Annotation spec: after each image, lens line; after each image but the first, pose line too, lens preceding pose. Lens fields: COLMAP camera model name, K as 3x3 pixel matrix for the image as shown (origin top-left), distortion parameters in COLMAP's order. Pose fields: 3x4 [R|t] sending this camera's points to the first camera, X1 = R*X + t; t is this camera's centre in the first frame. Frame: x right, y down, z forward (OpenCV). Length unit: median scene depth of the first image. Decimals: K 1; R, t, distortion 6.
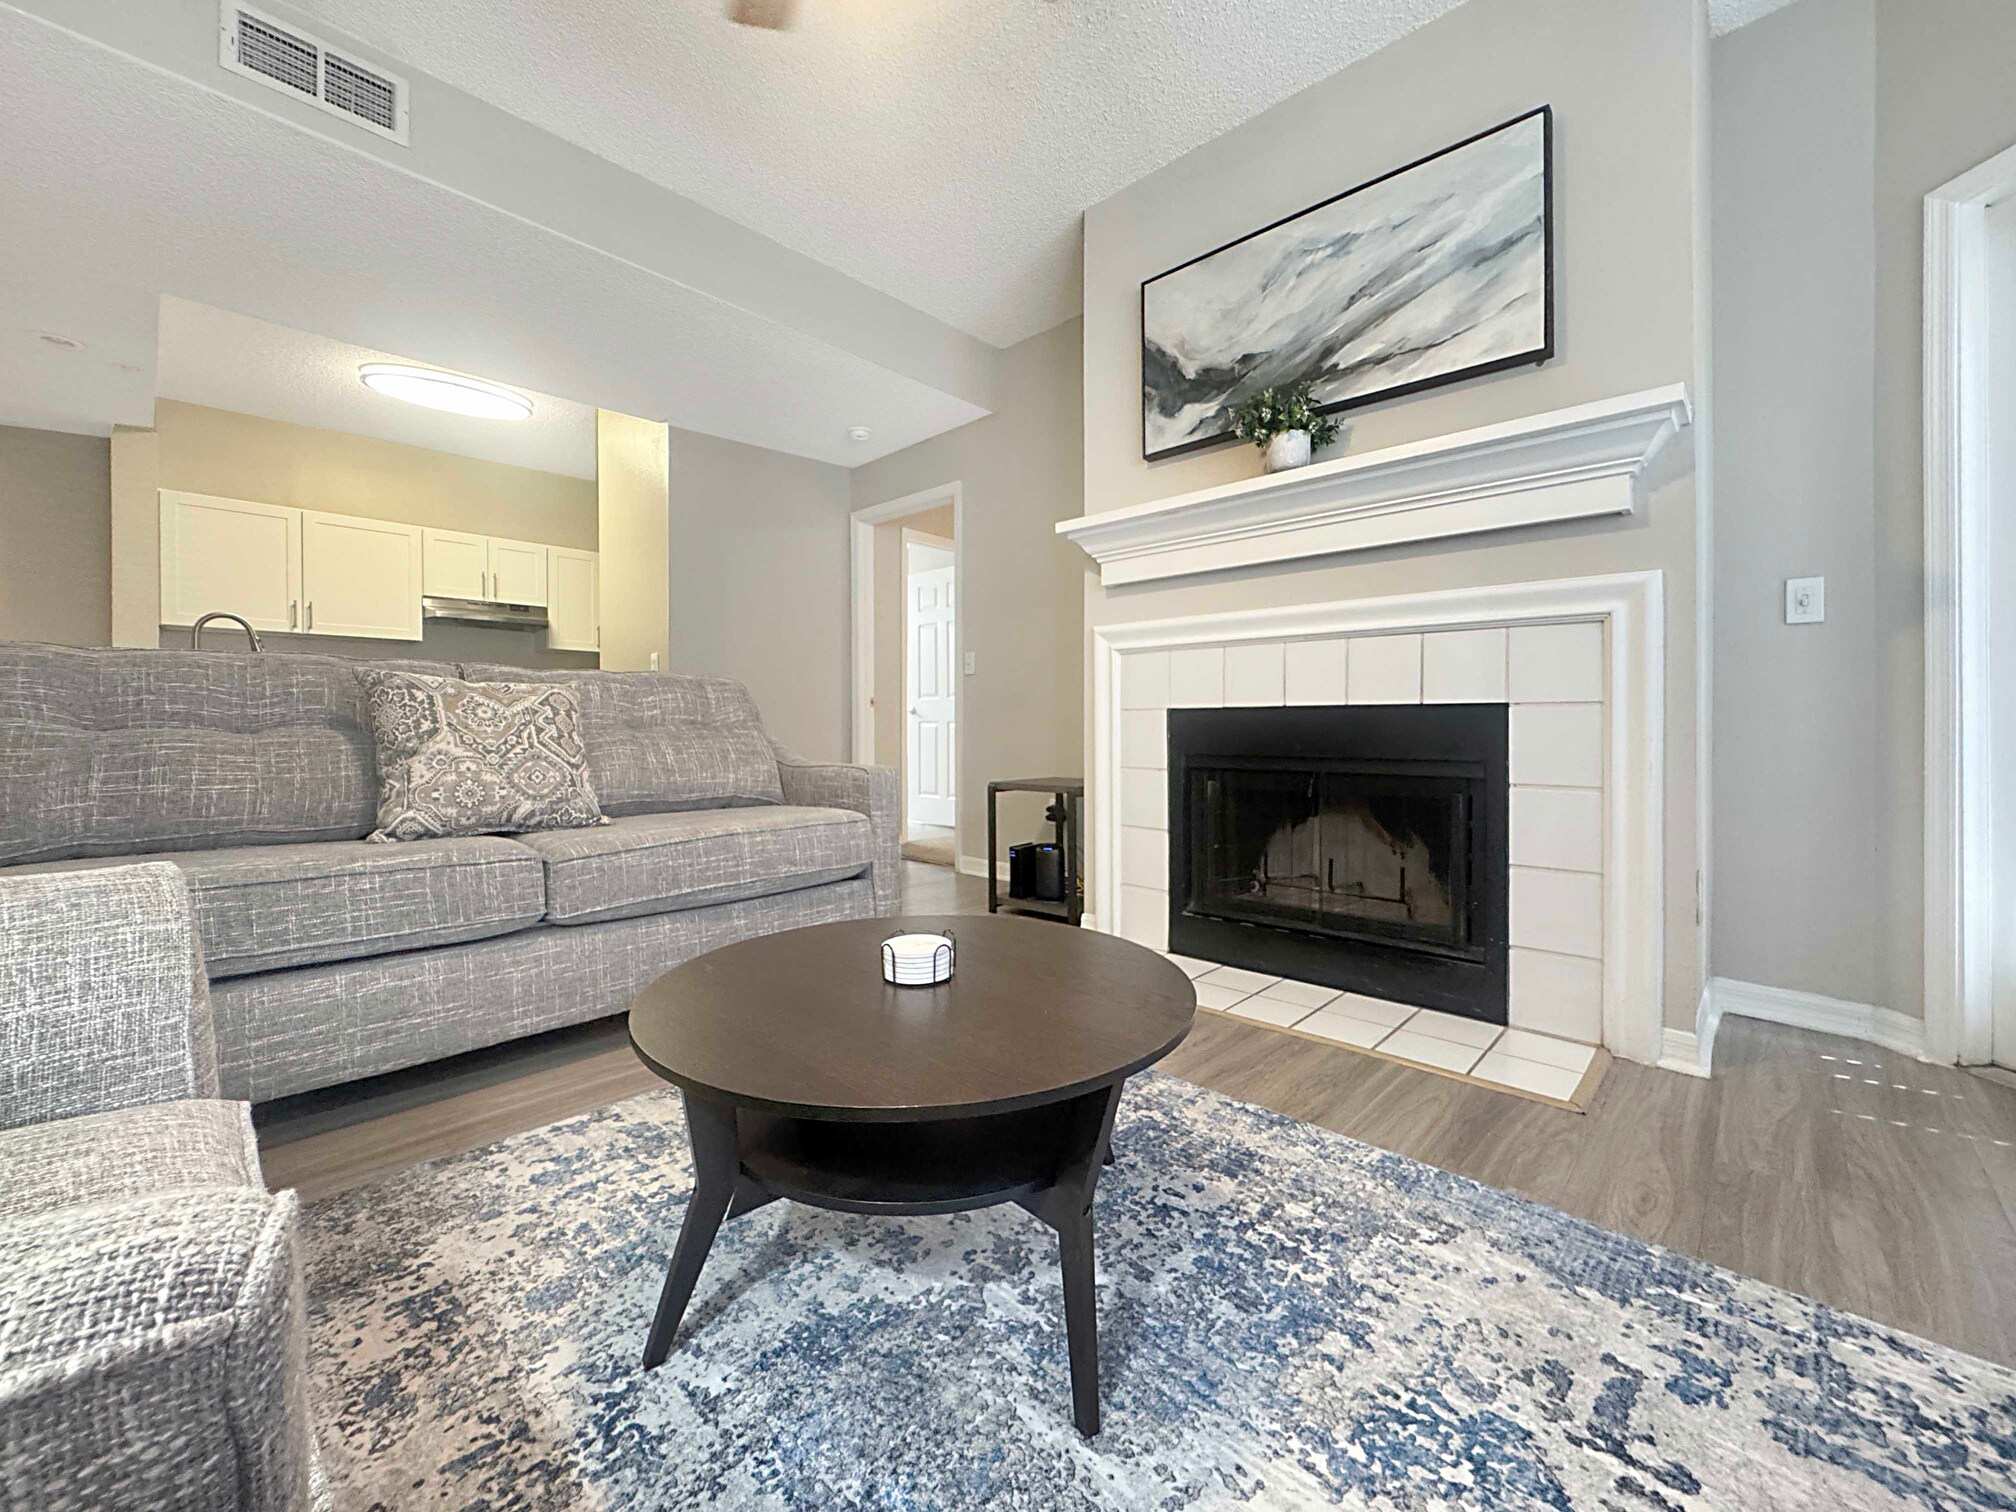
lens RADIAL K [[828.7, 0, 986.6], [0, 828.7, 758.5], [0, 0, 1]] dist [0.000796, -0.000730]
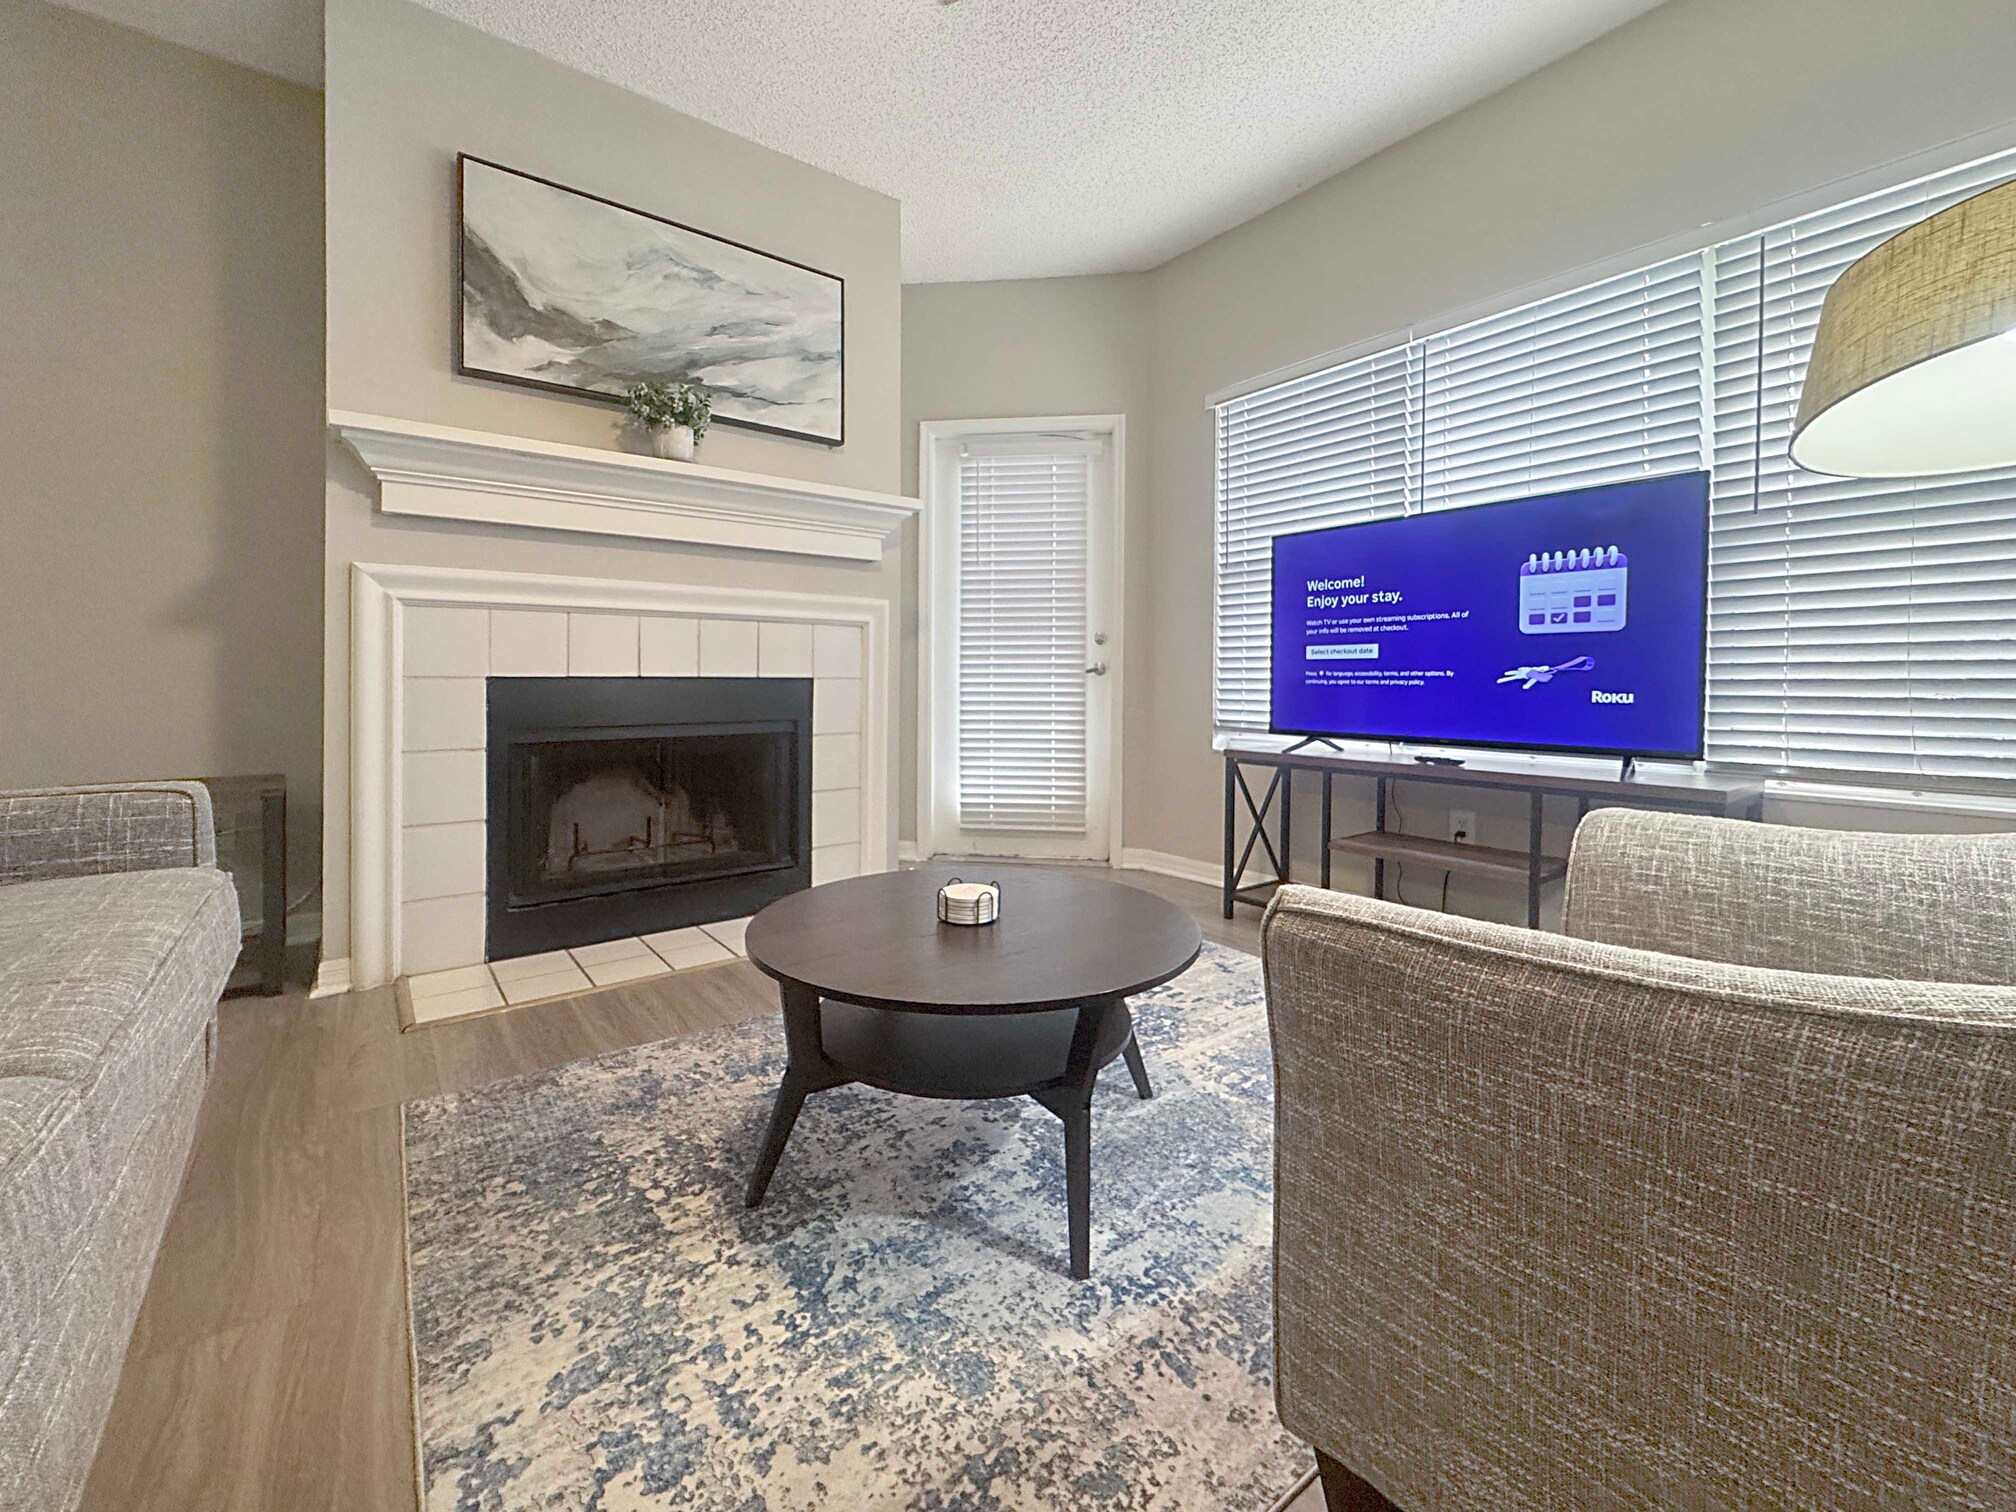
lens RADIAL K [[828.7, 0, 1041.2], [0, 828.7, 732.3], [0, 0, 1]] dist [0.000796, -0.000730]
pose [[0.122464, -0.061322, 0.990577, -1.256366], [0.034738, 0.997743, 0.057471, -0.071289], [-0.991865, 0.027373, 0.124318, 0.749106]]
